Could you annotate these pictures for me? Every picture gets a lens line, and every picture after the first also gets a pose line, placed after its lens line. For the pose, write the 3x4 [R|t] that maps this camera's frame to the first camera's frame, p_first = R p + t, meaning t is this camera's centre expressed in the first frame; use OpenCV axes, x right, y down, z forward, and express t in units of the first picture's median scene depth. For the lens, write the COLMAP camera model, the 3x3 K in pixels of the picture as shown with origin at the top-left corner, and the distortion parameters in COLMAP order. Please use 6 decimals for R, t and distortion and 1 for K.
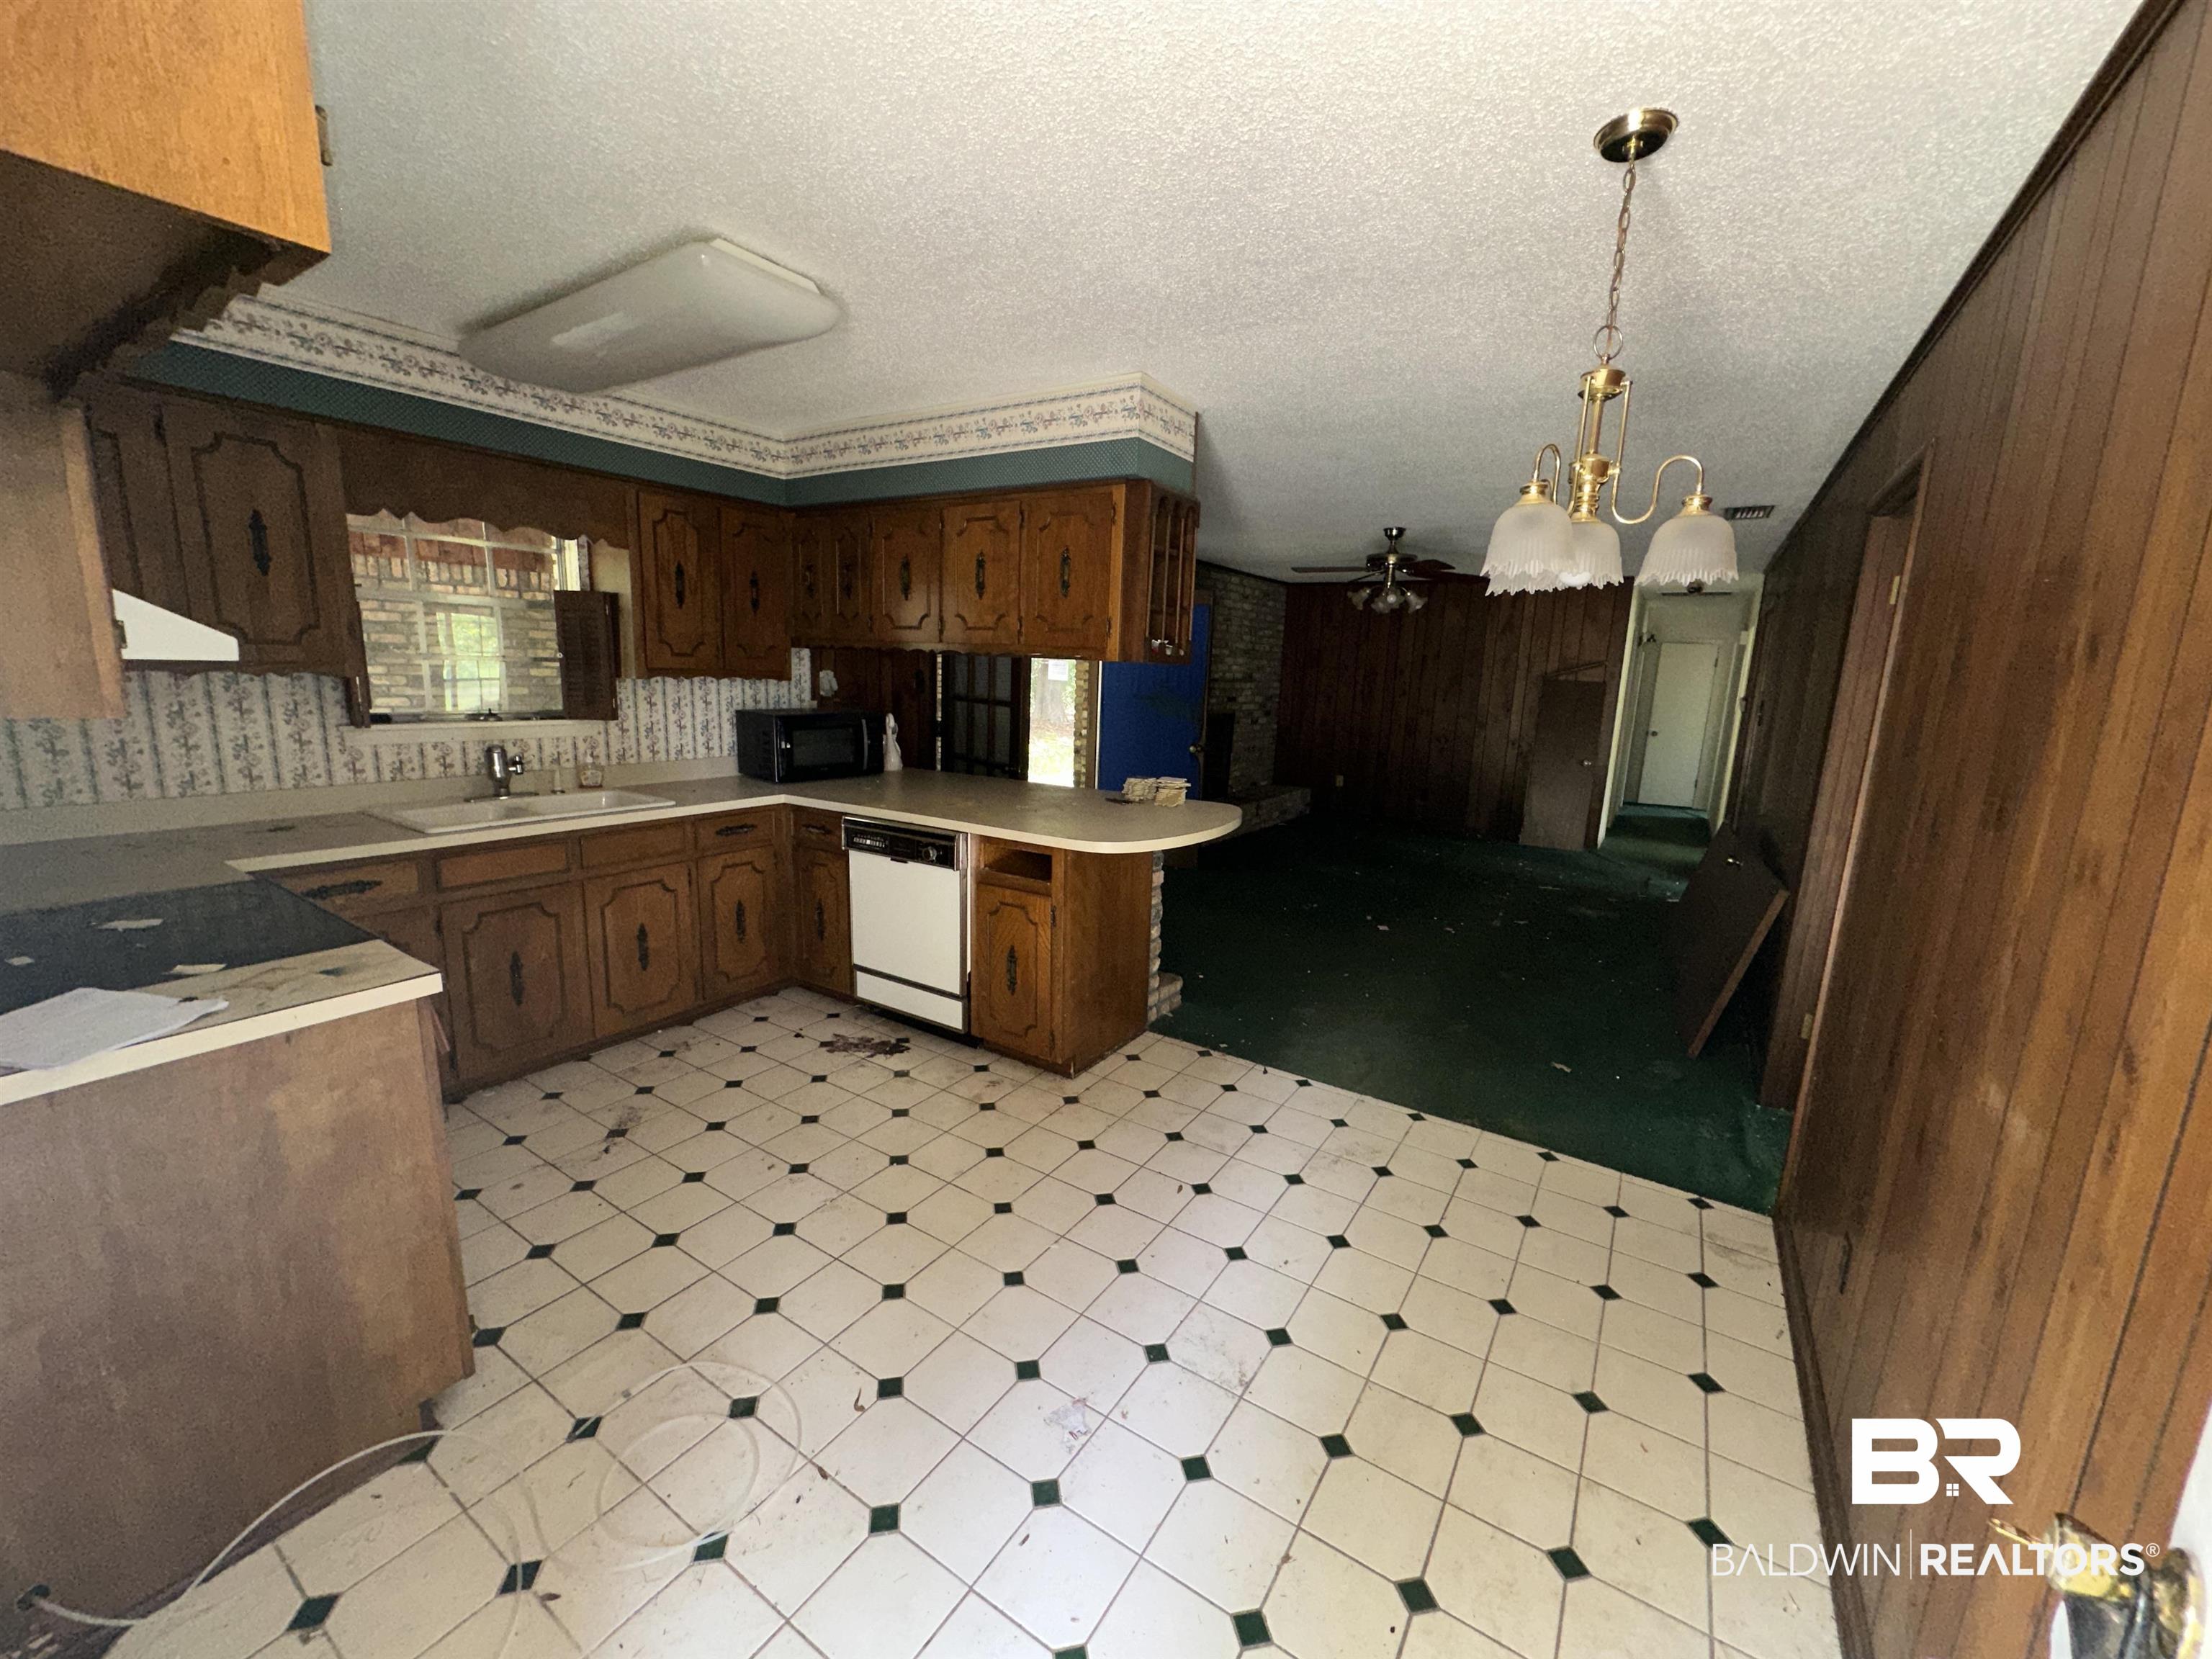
lens RADIAL K [[879.8, 0, 1106.0], [0, 879.8, 829.5], [0, 0, 1]] dist [-0.002369, 0.000628]
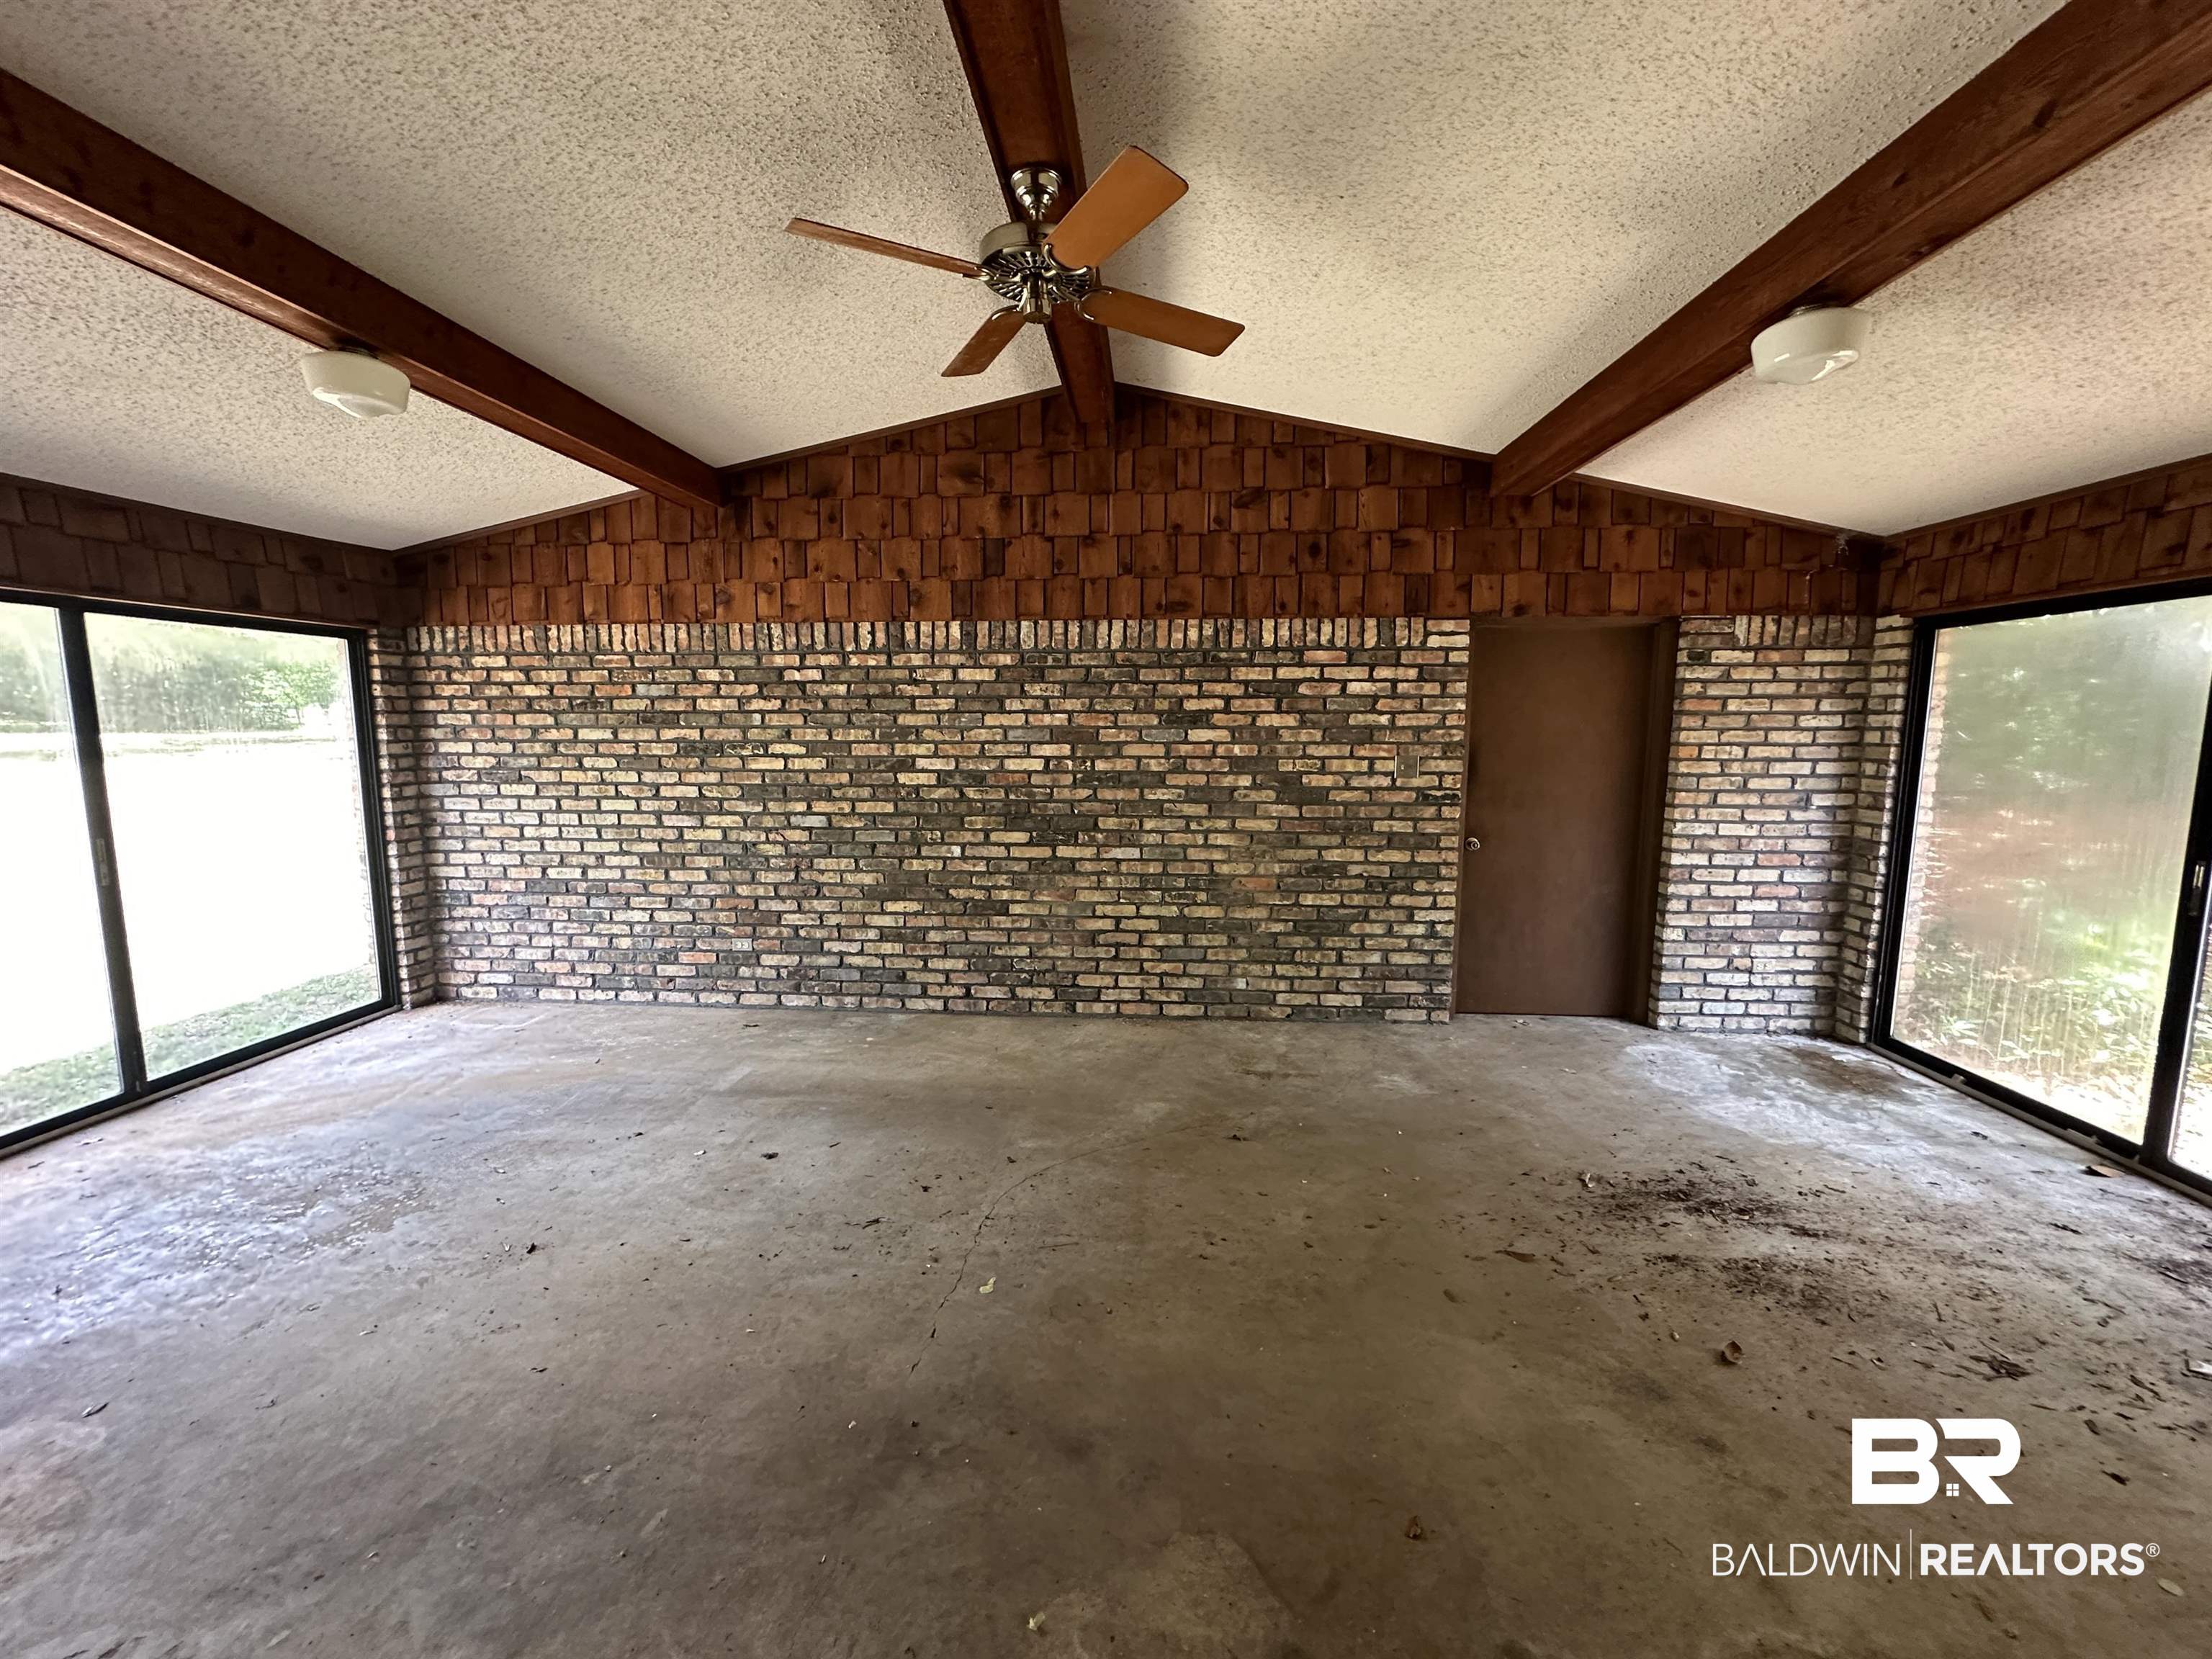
lens RADIAL K [[879.8, 0, 1106.0], [0, 879.8, 829.5], [0, 0, 1]] dist [-0.002369, 0.000628]
pose [[0.484368, 0.066135, -0.872361, -0.022765], [-0.142611, 0.989770, -0.004147, -0.148561], [0.863163, 0.126417, 0.488844, 0.756691]]
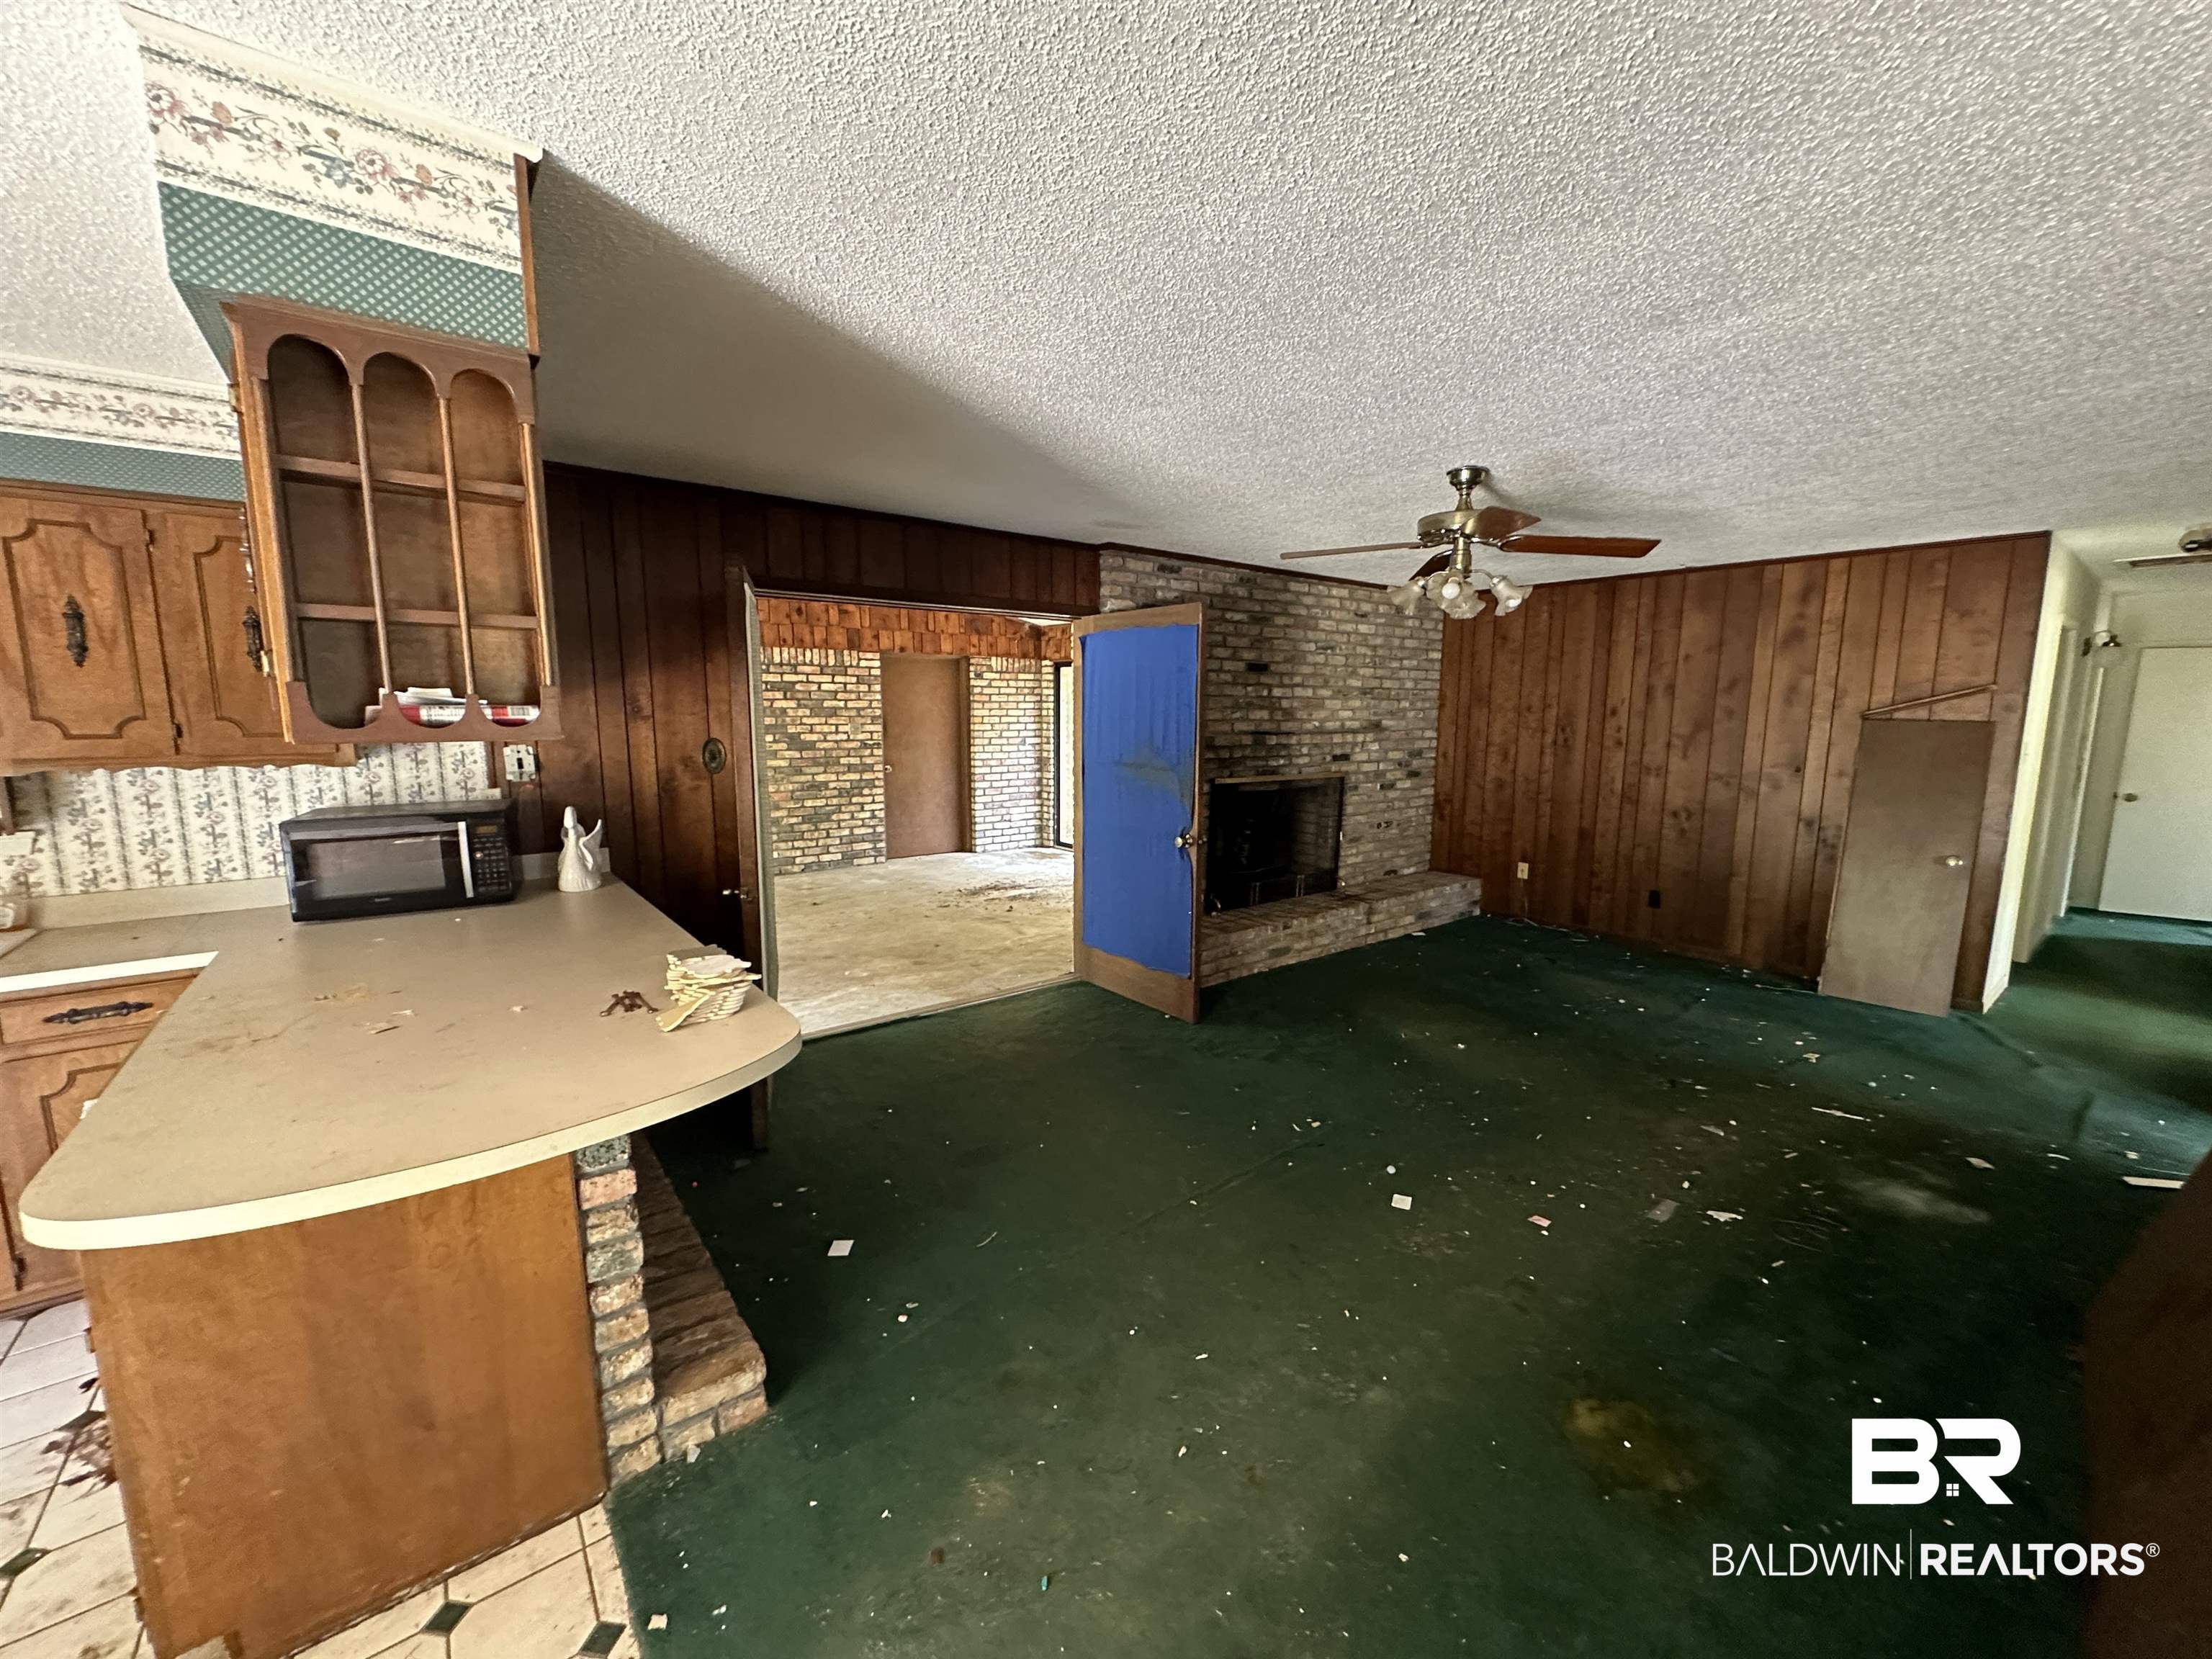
lens RADIAL K [[879.8, 0, 1106.0], [0, 879.8, 829.5], [0, 0, 1]] dist [-0.002369, 0.000628]
pose [[0.947423, 0.012025, -0.319758, 0.208902], [-0.028263, 0.998533, -0.046191, -0.055447], [0.318734, 0.052800, 0.946373, 0.286675]]
